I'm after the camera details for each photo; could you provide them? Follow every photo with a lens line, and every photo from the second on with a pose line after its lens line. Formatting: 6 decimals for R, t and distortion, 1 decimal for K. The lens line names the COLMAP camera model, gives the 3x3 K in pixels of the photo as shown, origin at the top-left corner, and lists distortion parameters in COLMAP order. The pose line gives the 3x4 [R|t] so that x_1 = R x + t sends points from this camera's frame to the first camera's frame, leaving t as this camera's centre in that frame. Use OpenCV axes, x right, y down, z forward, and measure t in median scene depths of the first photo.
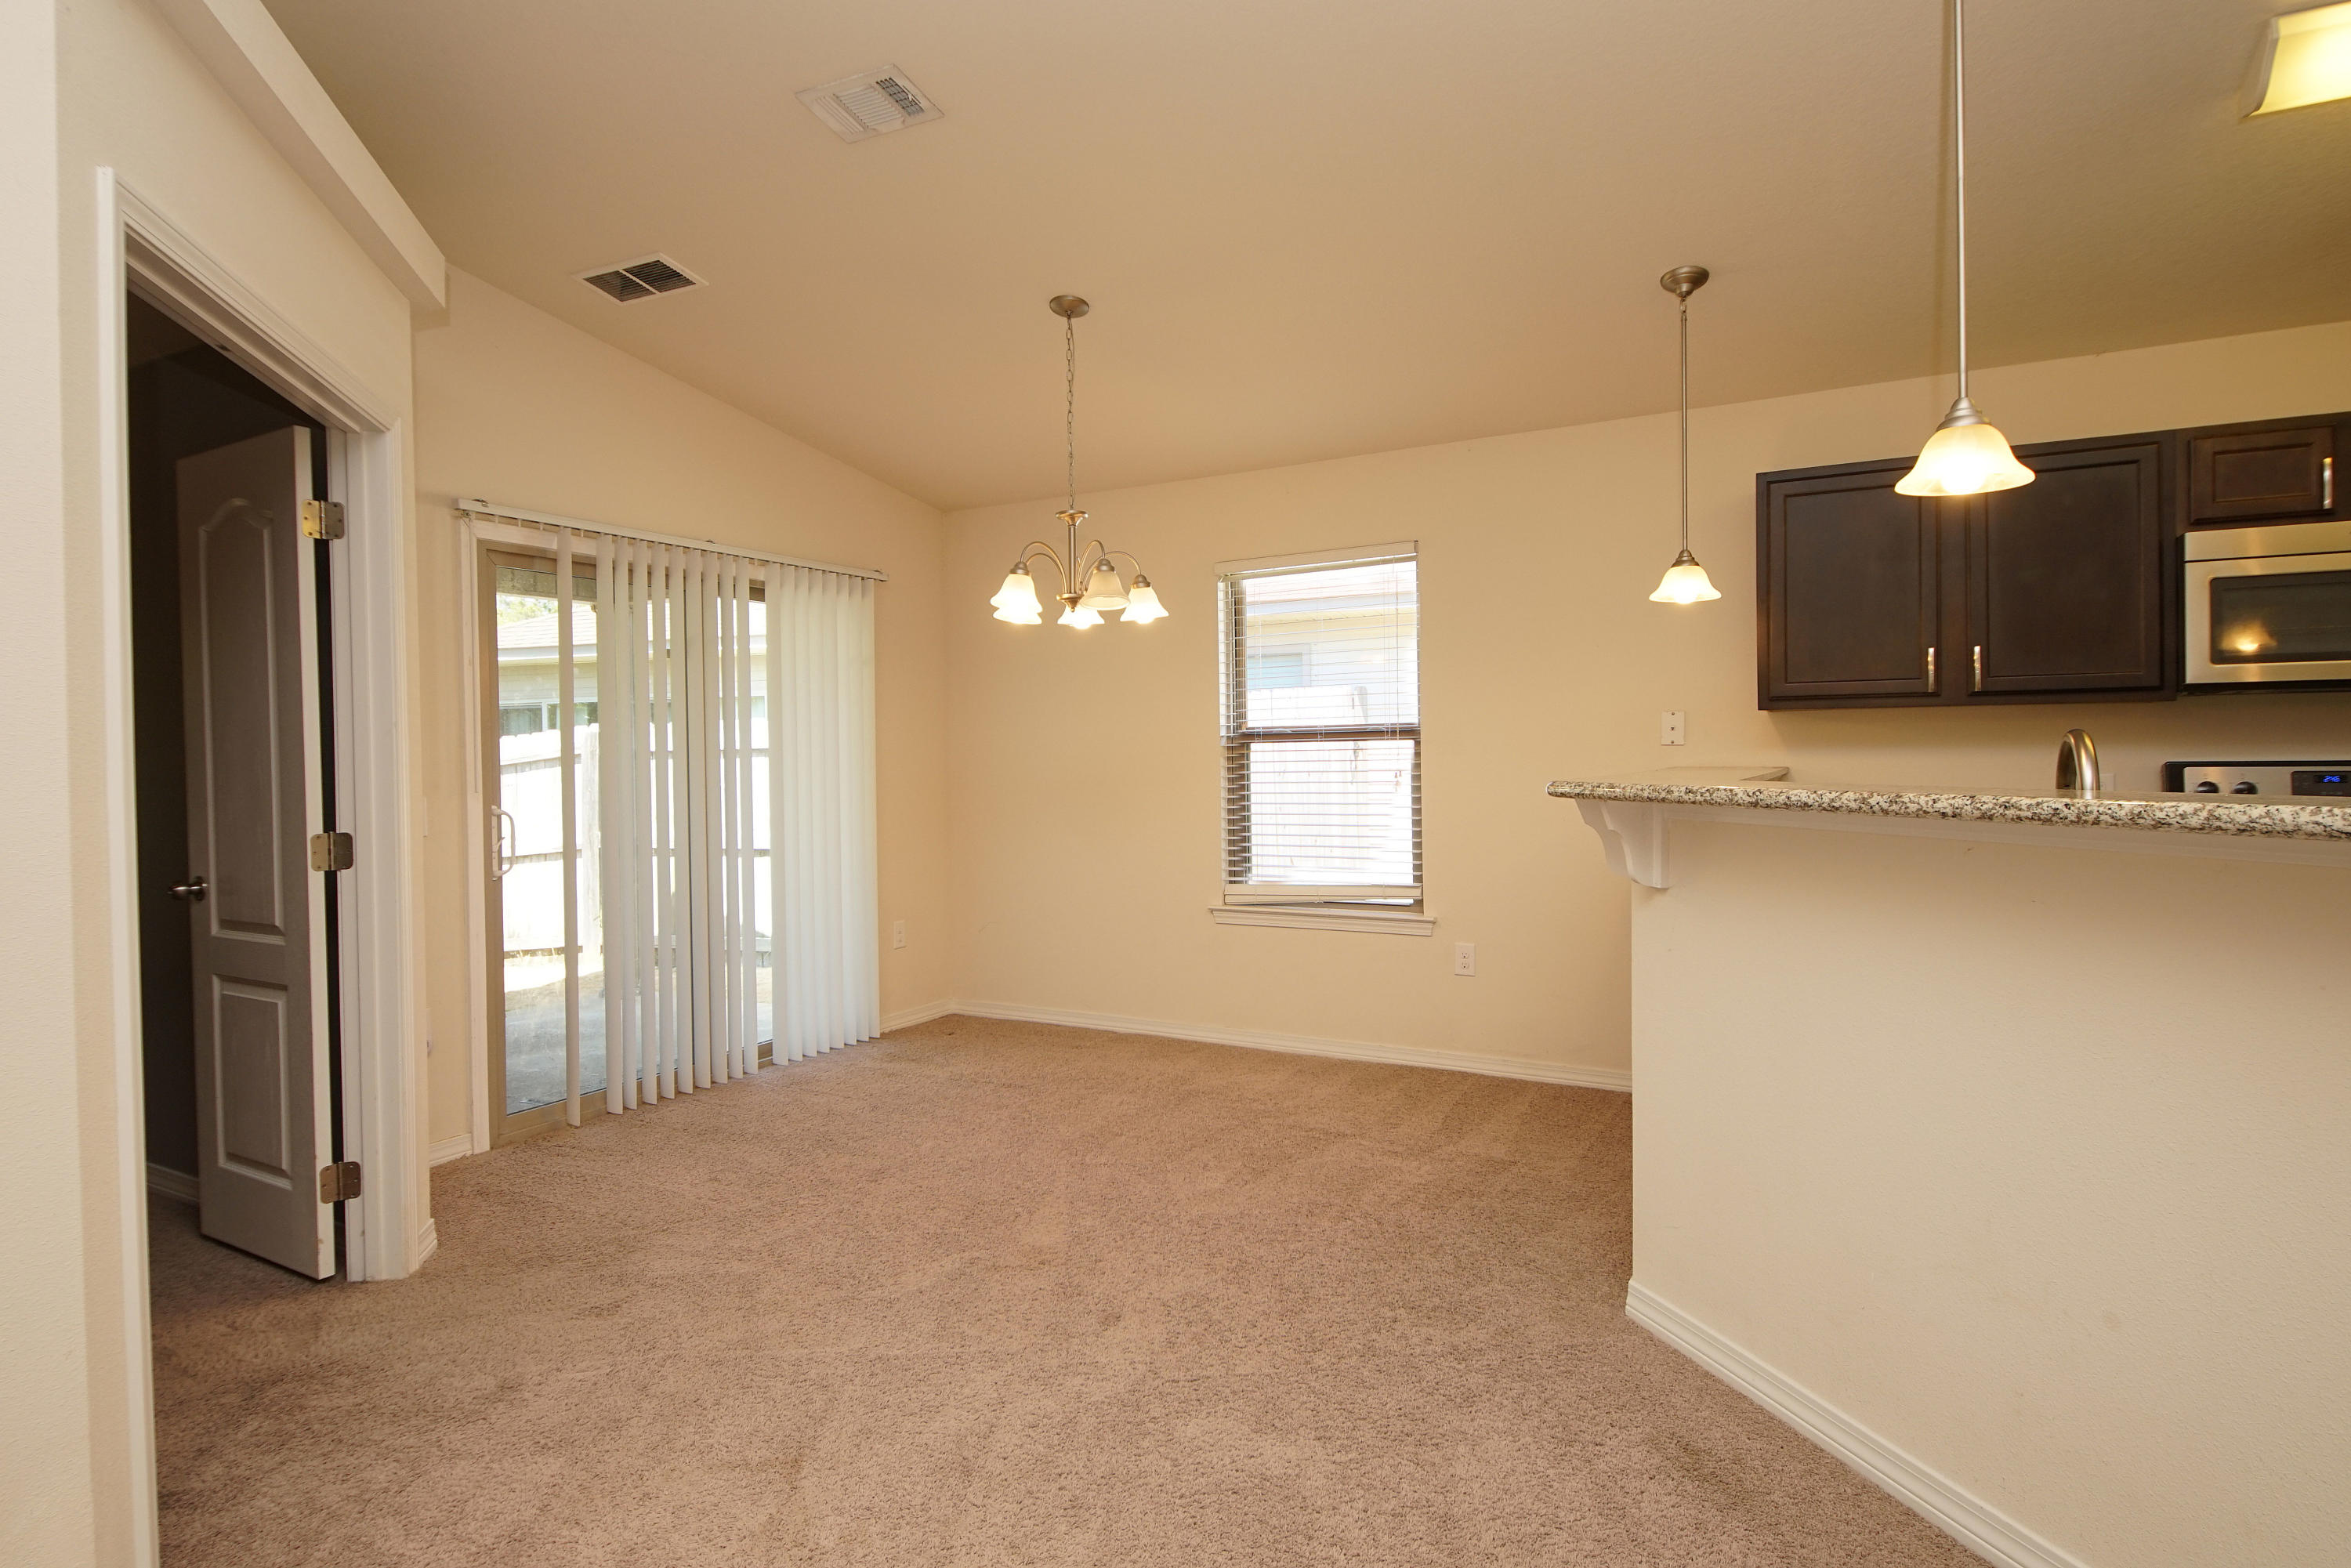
lens RADIAL K [[1254.9, 0, 1155.2], [0, 1254.9, 765.8], [0, 0, 1]] dist [0.032531, -0.034278]
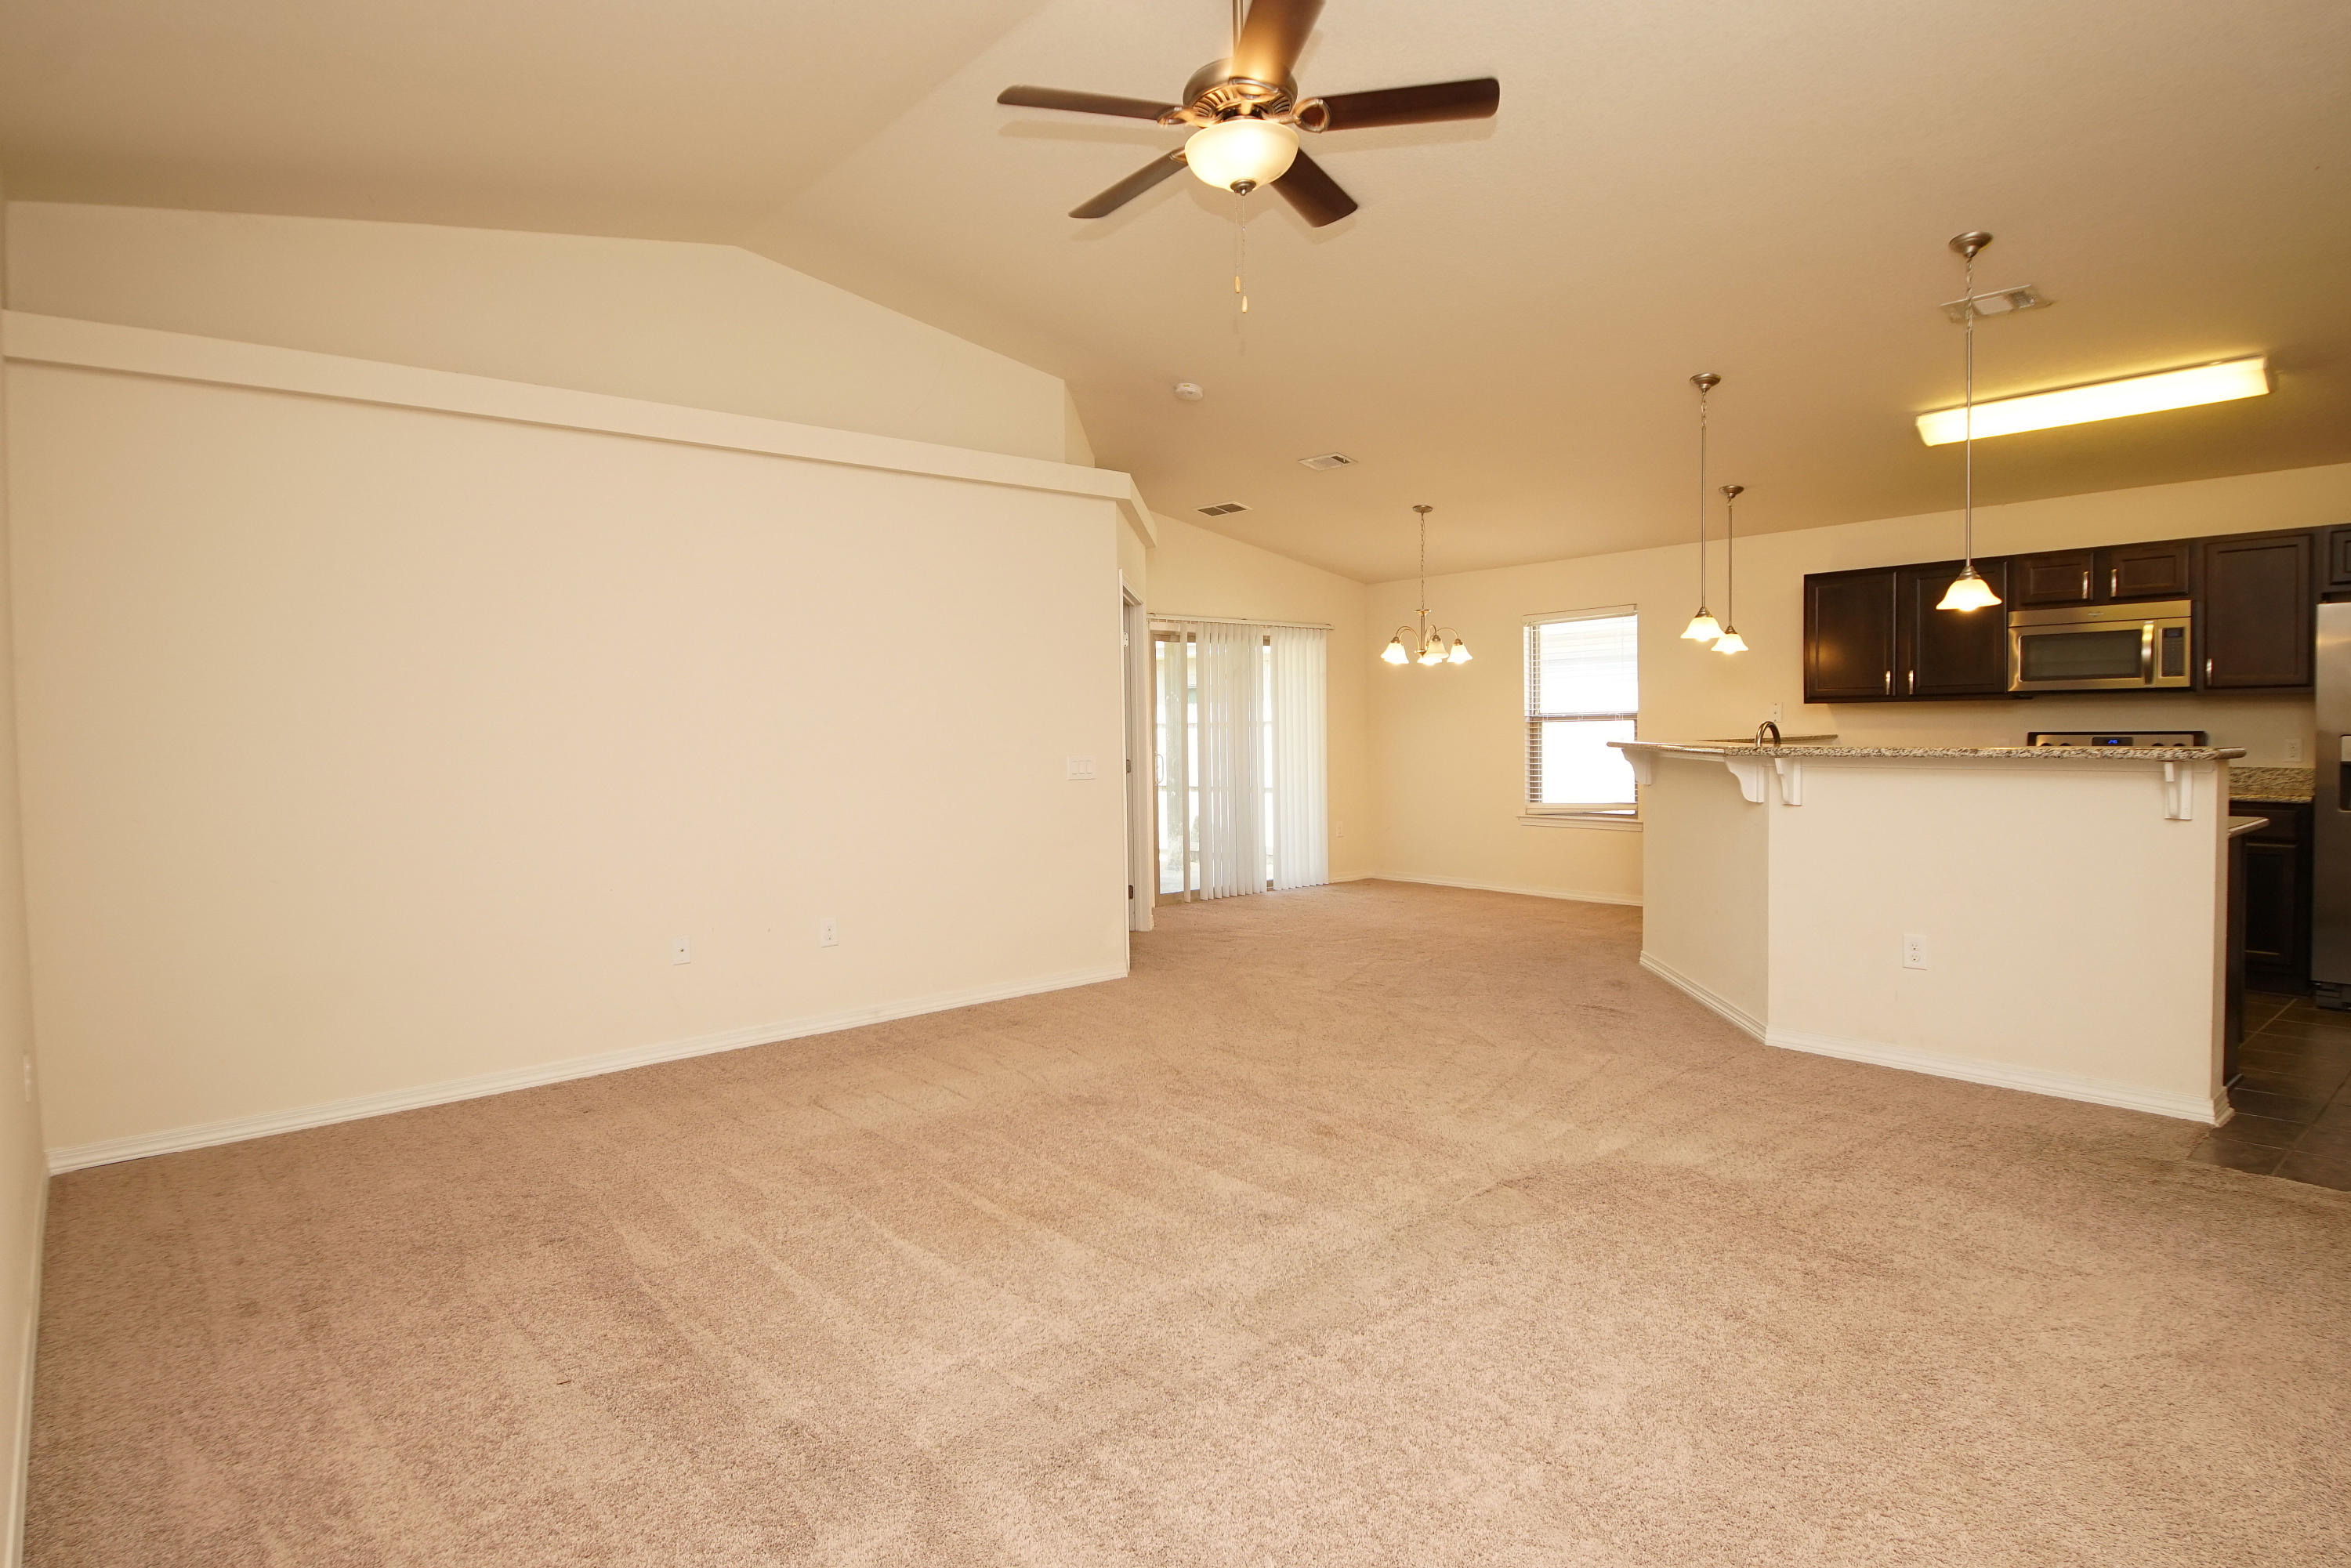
lens RADIAL K [[1254.9, 0, 1155.2], [0, 1254.9, 765.8], [0, 0, 1]] dist [0.032531, -0.034278]
pose [[0.939576, 0.010326, -0.342183, 0.227141], [-0.001130, 0.999633, 0.027066, -0.002629], [0.342337, -0.025044, 0.939243, -1.080208]]
